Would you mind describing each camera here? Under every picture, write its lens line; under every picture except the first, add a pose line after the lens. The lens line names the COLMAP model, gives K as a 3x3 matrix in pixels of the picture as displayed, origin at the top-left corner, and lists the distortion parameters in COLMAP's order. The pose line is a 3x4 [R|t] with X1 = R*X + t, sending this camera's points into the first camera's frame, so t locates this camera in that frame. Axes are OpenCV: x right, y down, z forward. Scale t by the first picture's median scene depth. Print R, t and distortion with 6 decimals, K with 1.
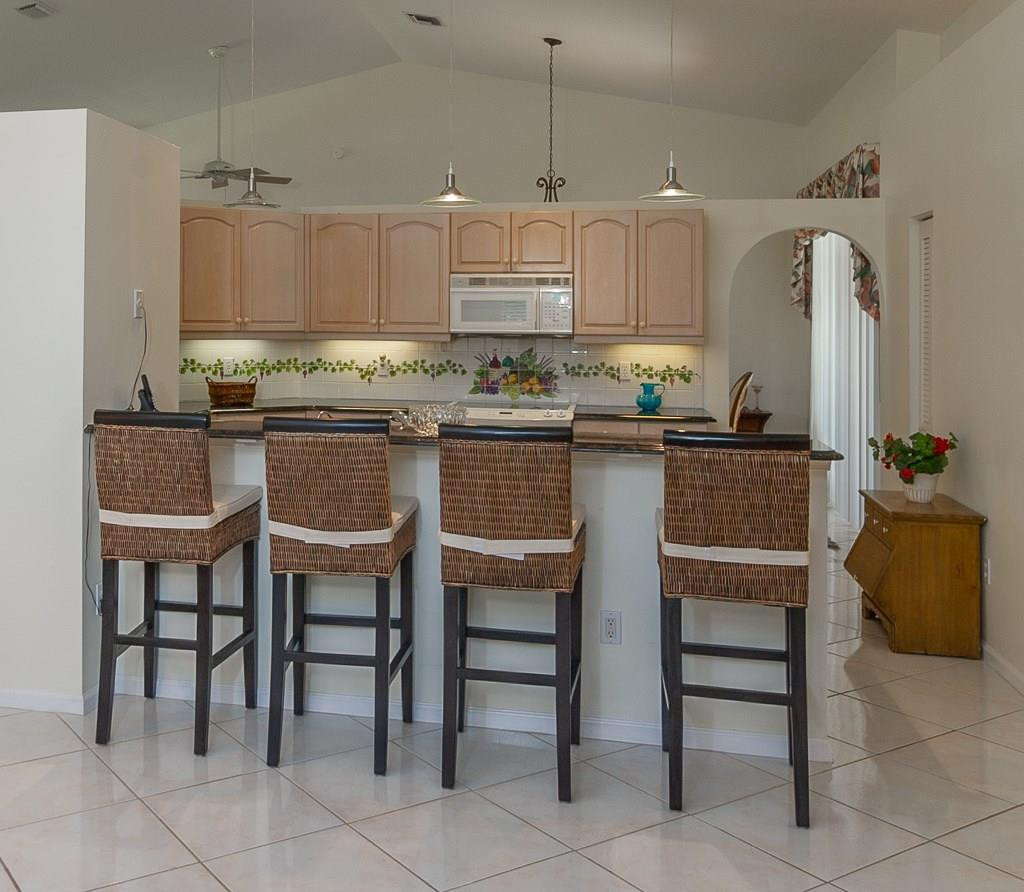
lens RADIAL K [[1168.7, 0, 512.0], [0, 1168.7, 446.0], [0, 0, 1]] dist [-0.003696, -0.011821]
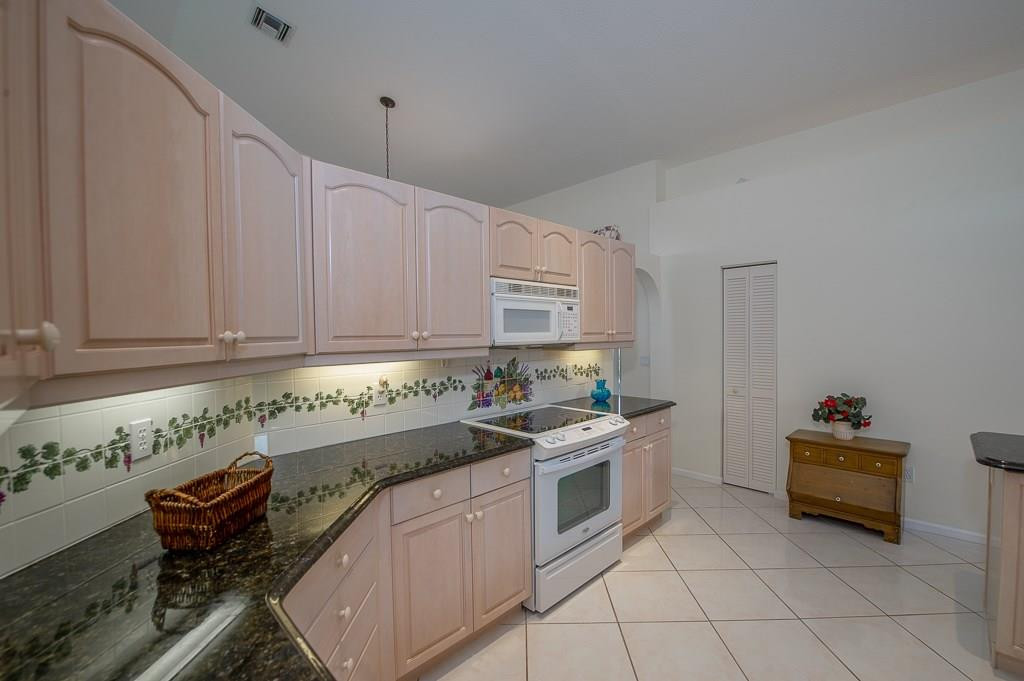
lens RADIAL K [[413.2, 0, 512.5], [0, 413.2, 354.5], [0, 0, 1]] dist [-0.018970, -0.000106]
pose [[0.604796, -0.057226, 0.794322, -0.274570], [0.101237, 0.994848, -0.005410, -0.084033], [-0.789919, 0.083687, 0.607473, 0.773634]]
